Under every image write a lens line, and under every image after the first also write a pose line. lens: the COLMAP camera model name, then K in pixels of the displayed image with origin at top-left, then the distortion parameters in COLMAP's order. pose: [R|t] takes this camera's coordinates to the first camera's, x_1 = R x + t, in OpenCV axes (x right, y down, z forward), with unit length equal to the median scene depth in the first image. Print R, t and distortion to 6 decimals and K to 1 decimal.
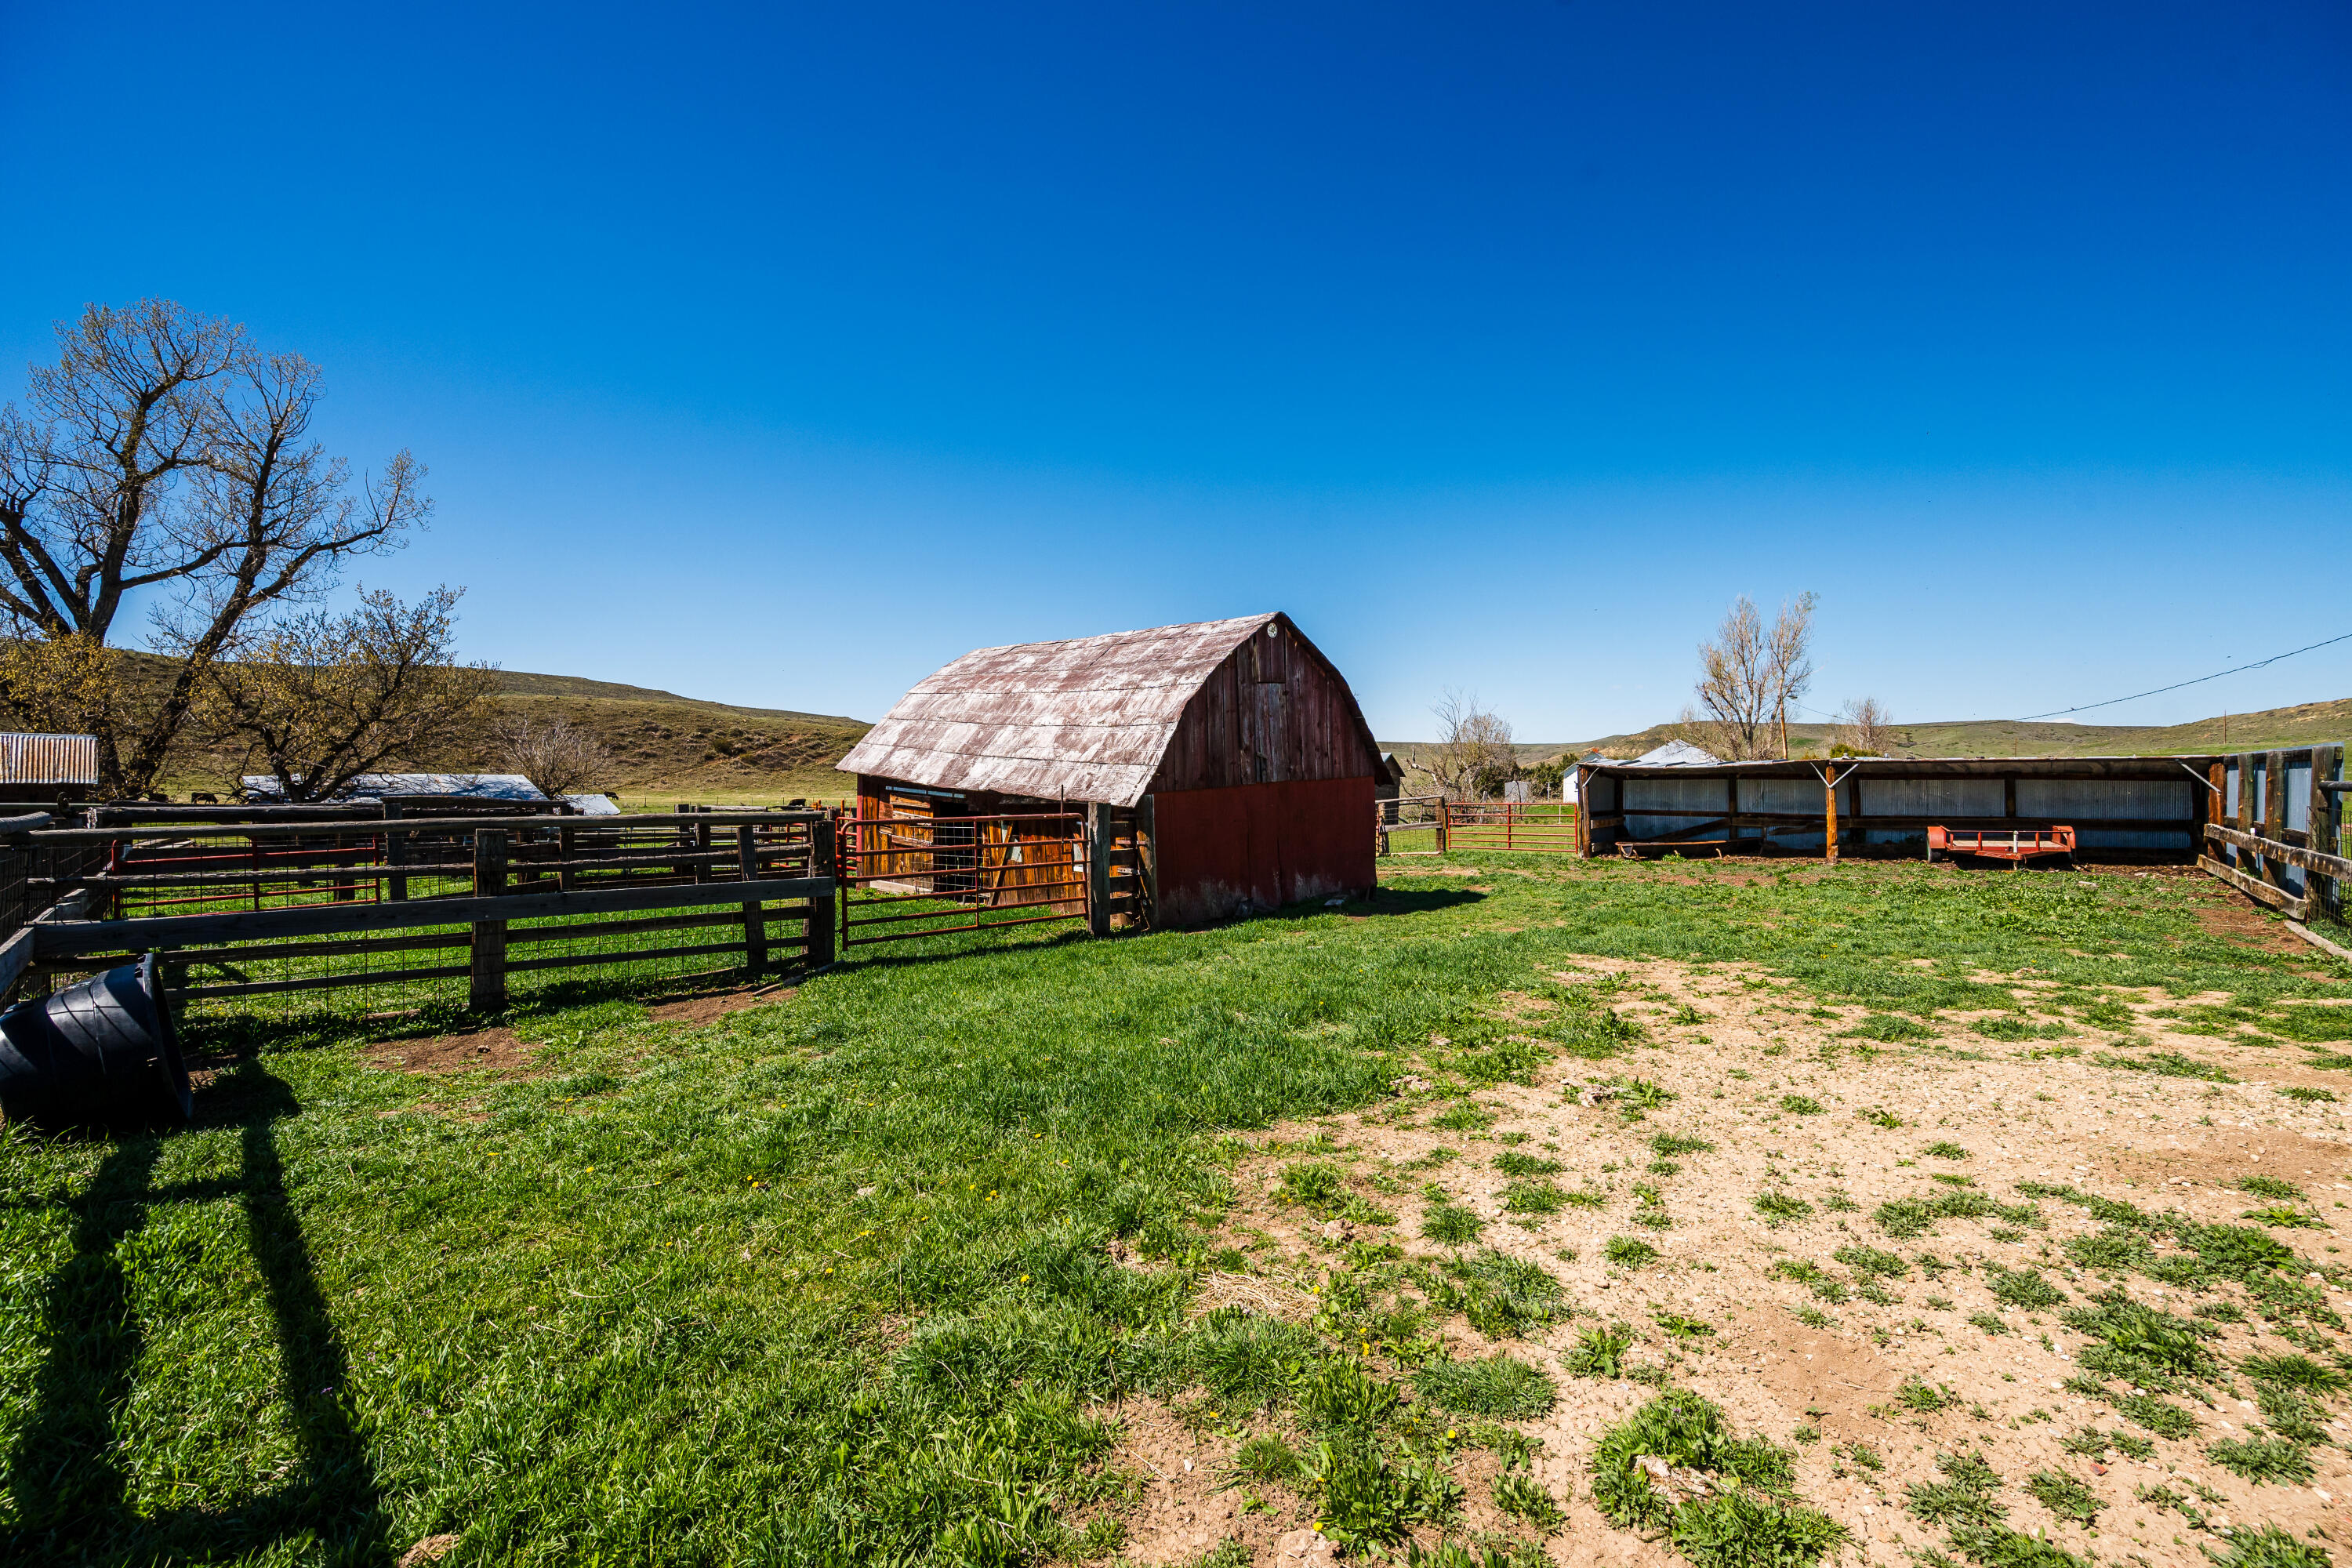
lens RADIAL K [[918.0, 0, 1176.0], [0, 918.0, 784.0], [0, 0, 1]] dist [-0.000919, -0.000156]
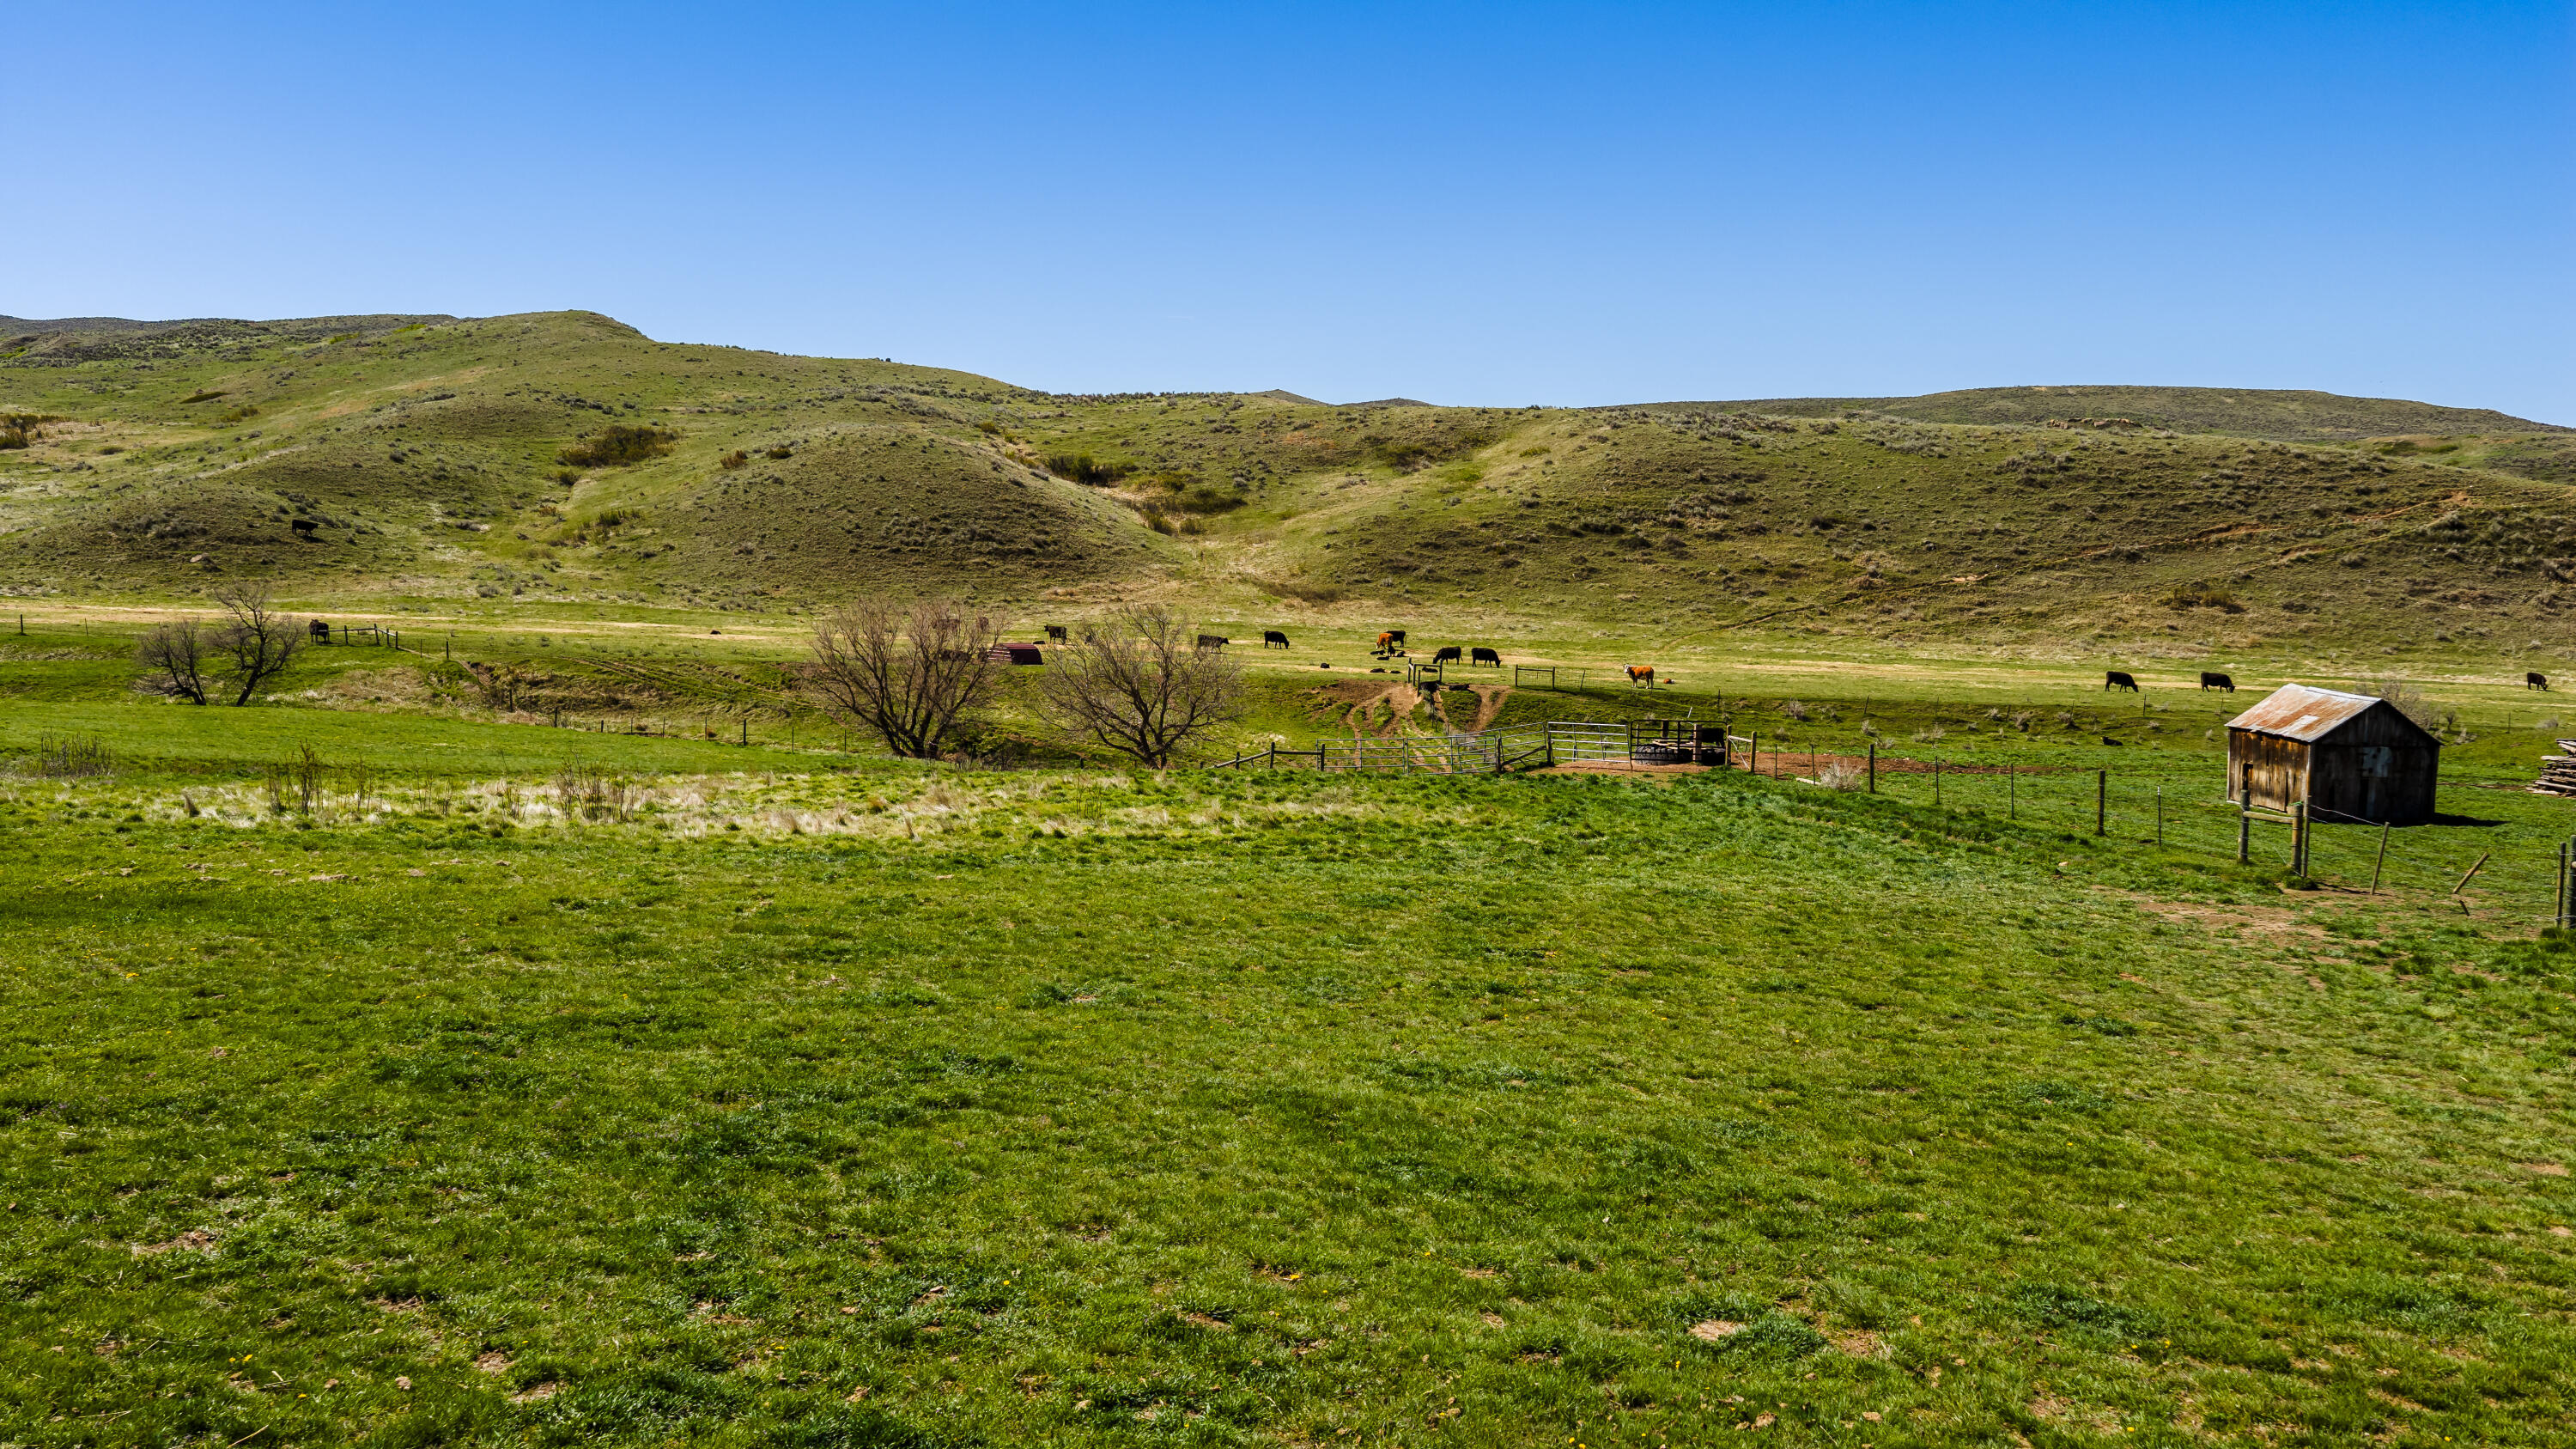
lens RADIAL K [[2127.6, 0, 1291.0], [0, 2127.6, 710.5], [0, 0, 1]] dist [0.027332, -0.056811]
pose [[0.575472, 0.065573, -0.815189, -1.580714], [-0.026908, 0.997759, 0.061264, -0.150073], [0.817379, -0.013321, 0.575946, -2.812062]]
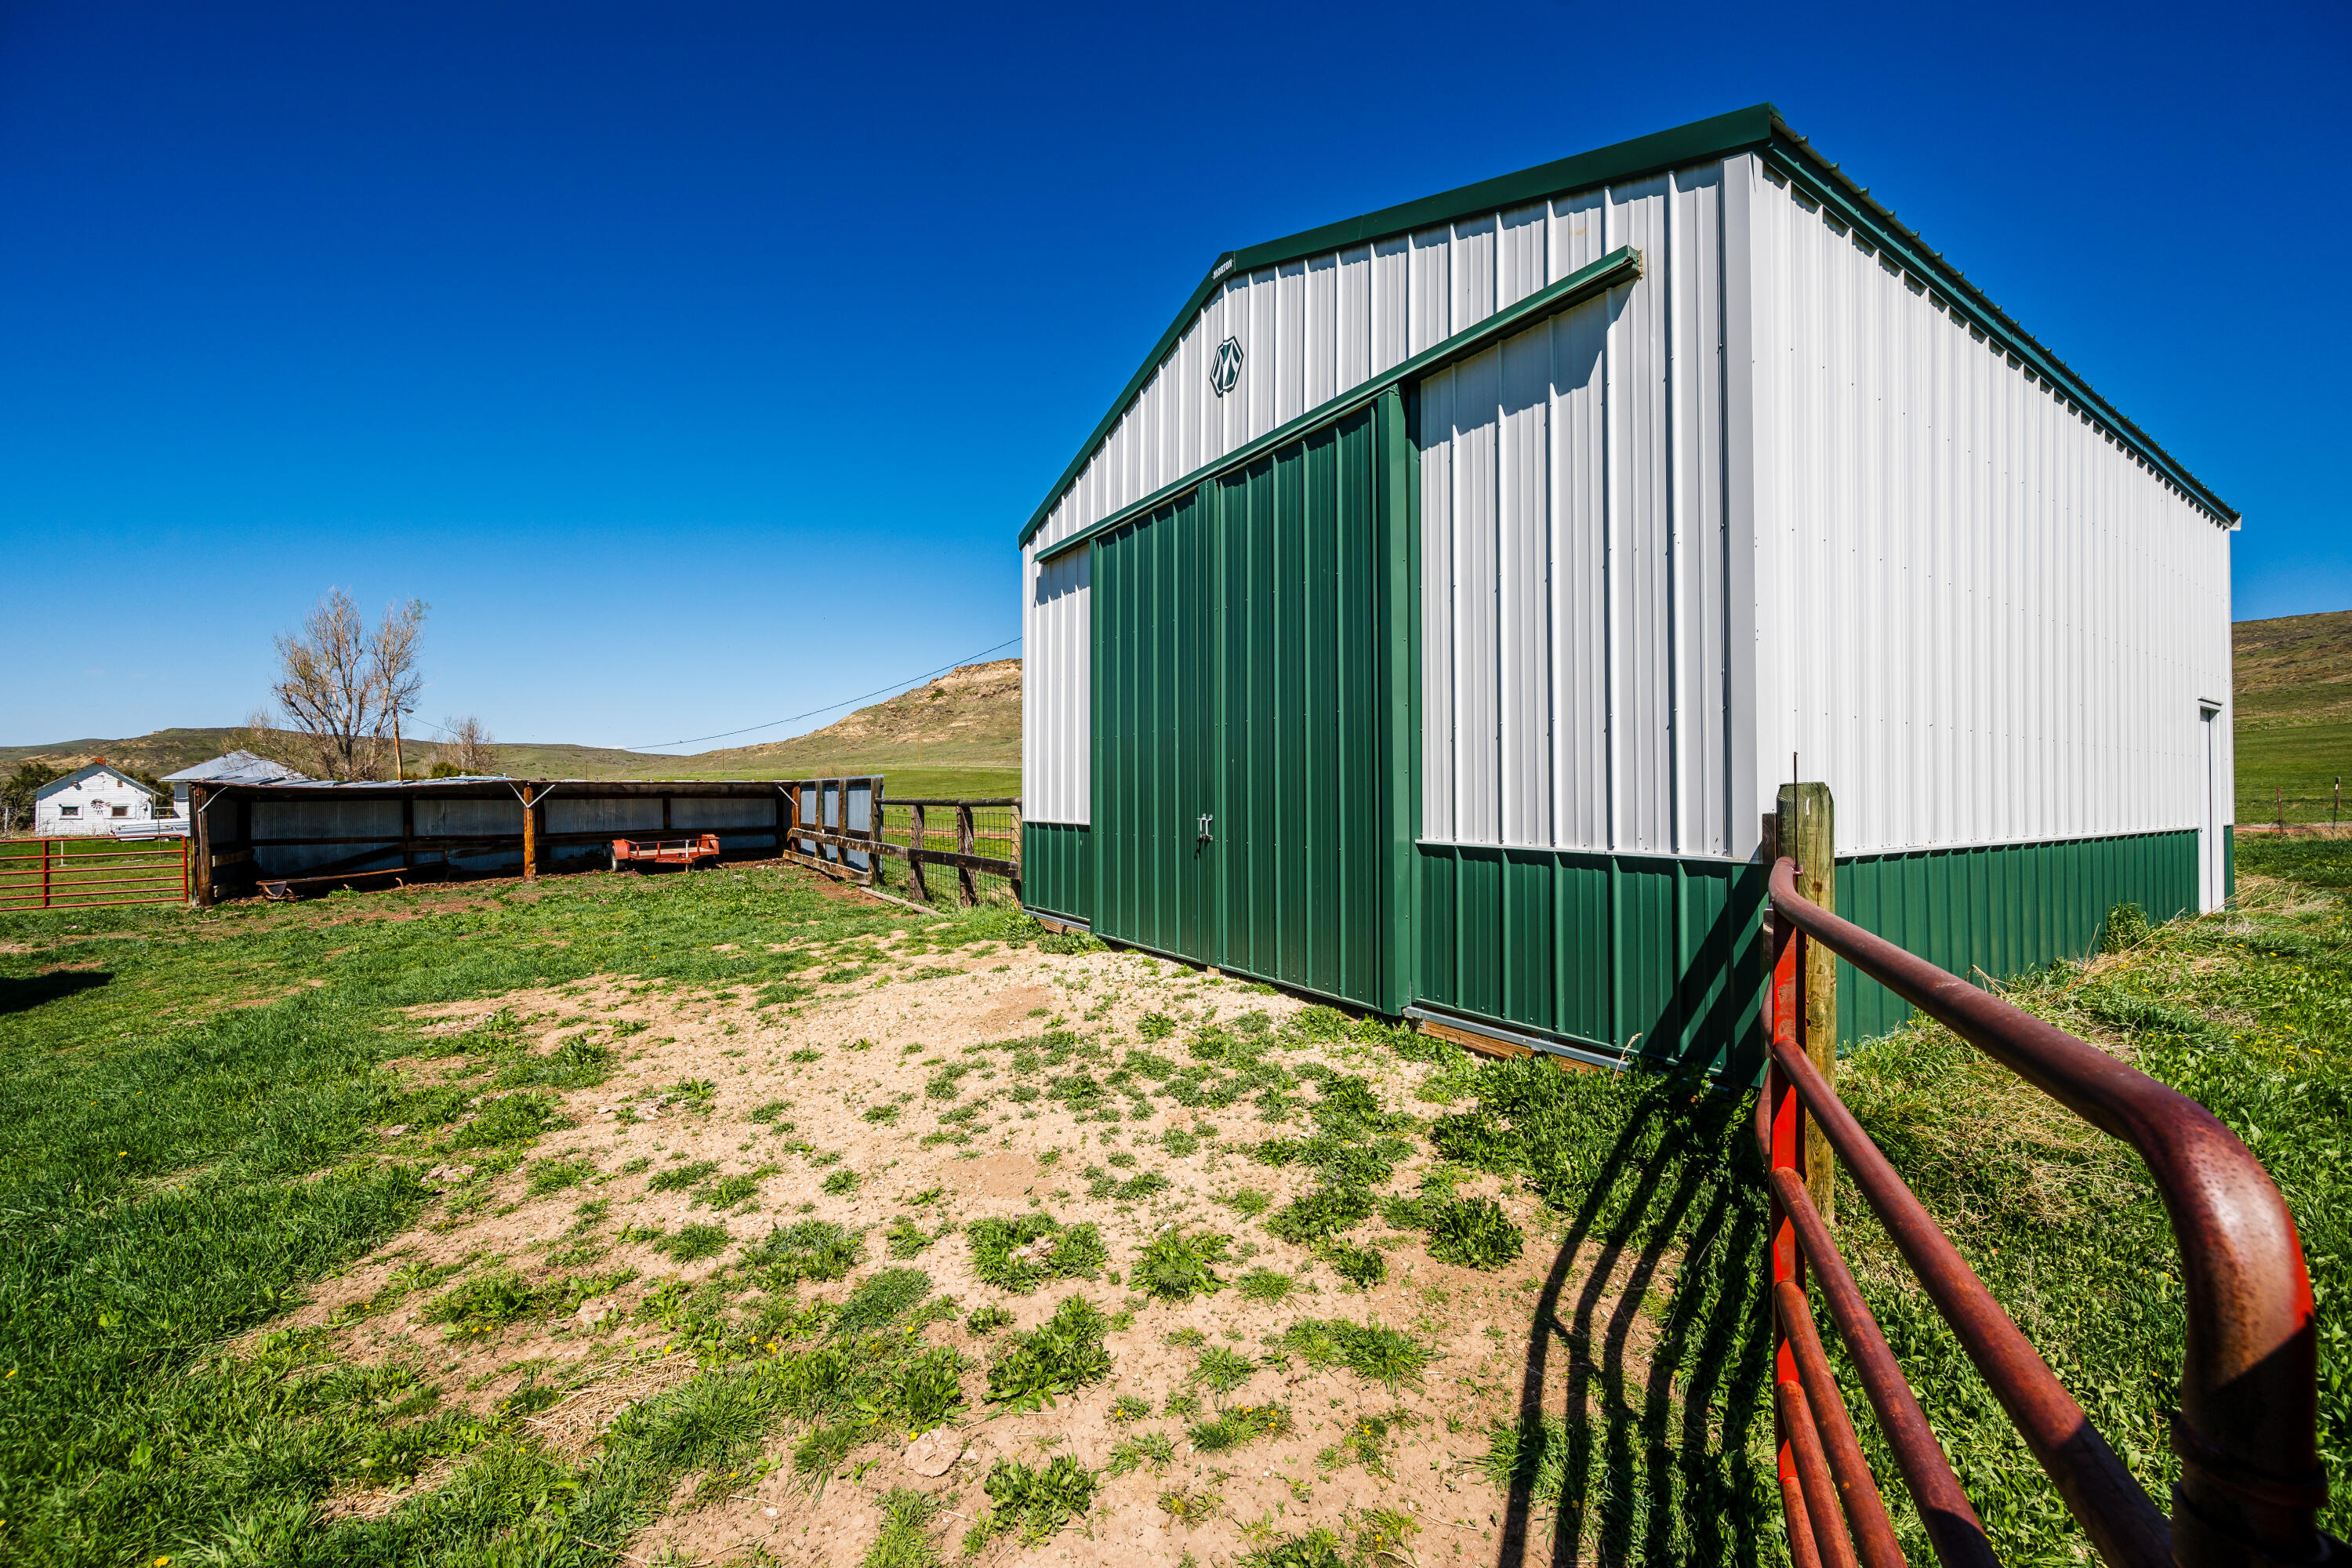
lens RADIAL K [[918.0, 0, 1176.0], [0, 918.0, 784.0], [0, 0, 1]] dist [-0.000919, -0.000156]
pose [[0.248427, 0.006943, 0.968626, -0.090583], [0.012341, 0.999870, -0.010332, -0.002531], [-0.968572, 0.014521, 0.248309, 0.034864]]
